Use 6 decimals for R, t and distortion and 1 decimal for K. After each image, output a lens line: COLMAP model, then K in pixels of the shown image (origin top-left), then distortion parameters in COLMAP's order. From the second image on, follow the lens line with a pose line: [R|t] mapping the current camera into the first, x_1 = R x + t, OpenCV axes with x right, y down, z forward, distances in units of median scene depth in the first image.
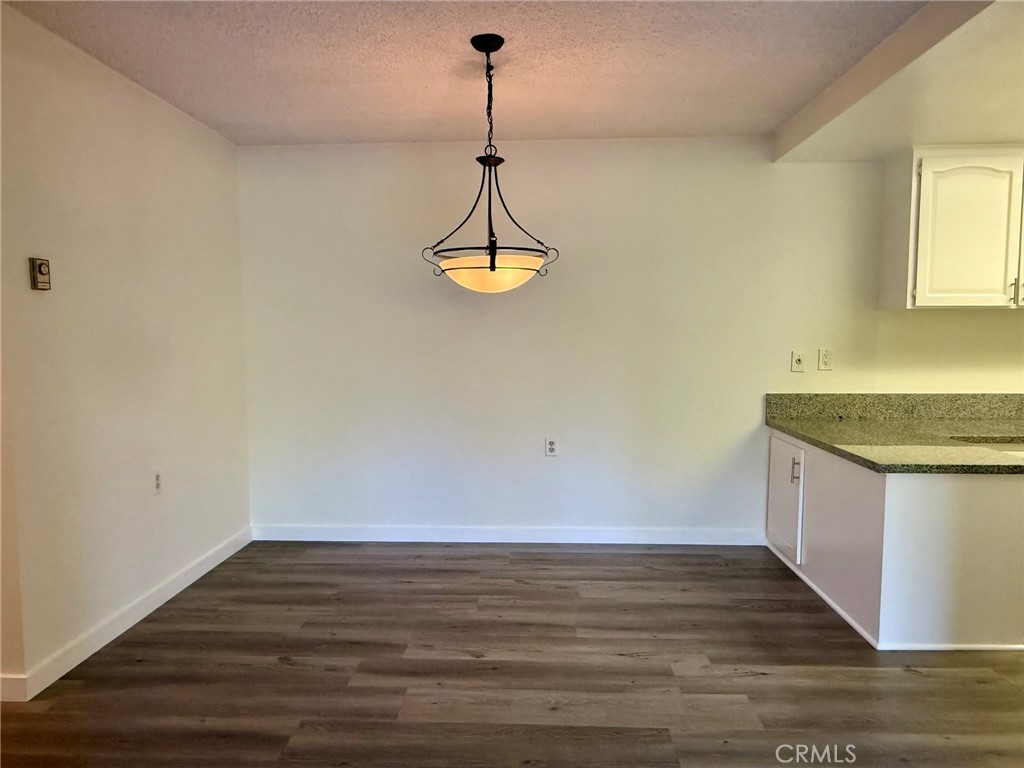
lens RADIAL K [[708.2, 0, 512.0], [0, 708.2, 384.0], [0, 0, 1]] dist [0.001410, 0.001029]
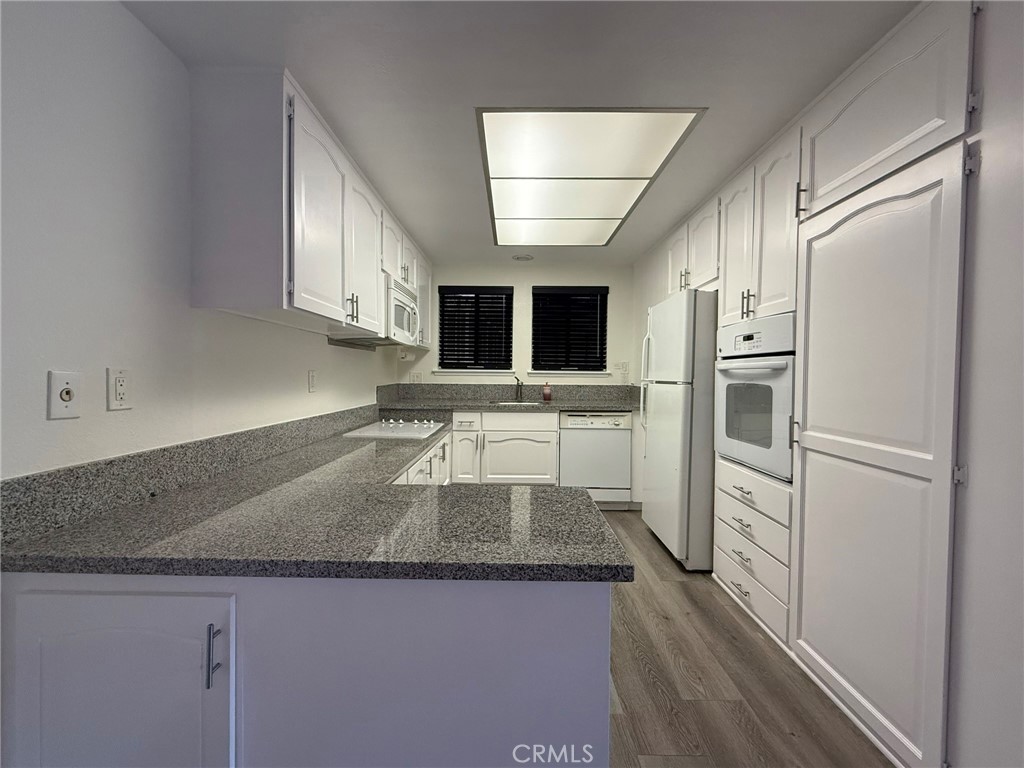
lens RADIAL K [[428.3, 0, 509.5], [0, 428.3, 384.1], [0, 0, 1]] dist [0.000611, 0.000062]
pose [[-0.033744, -0.019106, 0.999248, 0.139100], [0.060510, 0.997944, 0.021124, -0.030105], [-0.997597, 0.061178, -0.032519, 0.794439]]
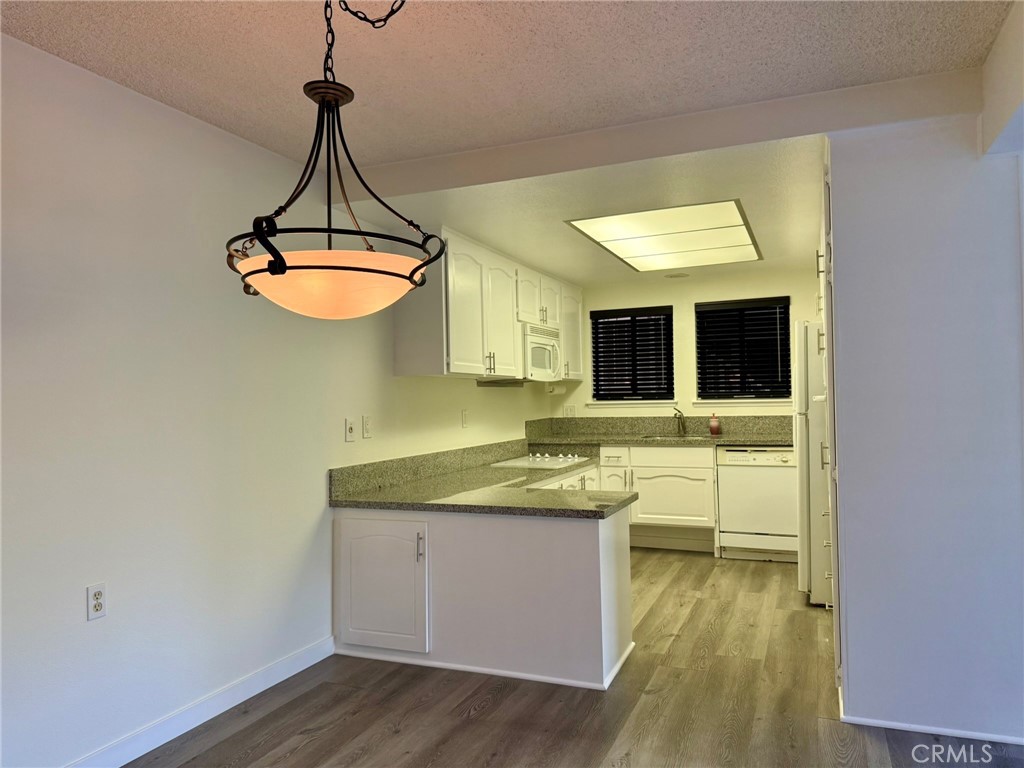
lens RADIAL K [[721.0, 0, 512.0], [0, 721.0, 384.0], [0, 0, 1]] dist [0.112691, -0.177285]
pose [[0.343635, 0.016361, 0.938961, -0.424020], [0.085020, 0.995200, -0.048456, -0.030382], [-0.935247, 0.096482, 0.340594, 0.530226]]
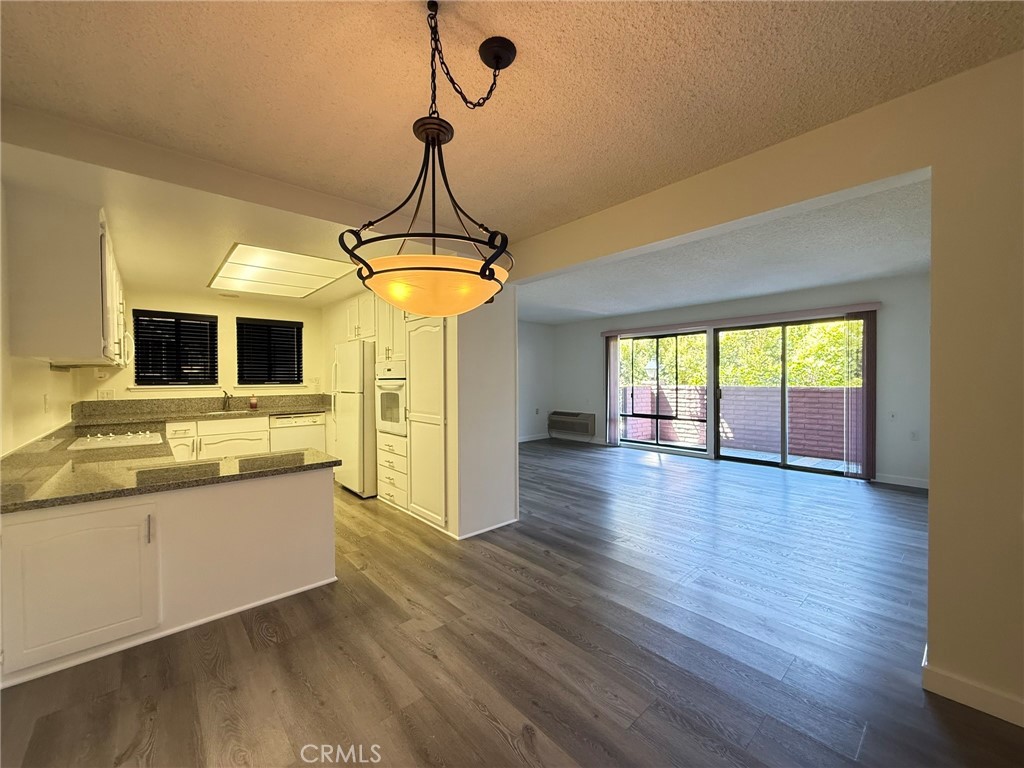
lens RADIAL K [[408.4, 0, 508.9], [0, 408.4, 384.7], [0, 0, 1]] dist [0.001011, 0.000070]
pose [[-0.694098, -0.002594, 0.719876, -0.297701], [0.059982, 0.996308, 0.061424, -0.067505], [-0.717377, 0.085814, -0.691379, 0.979669]]
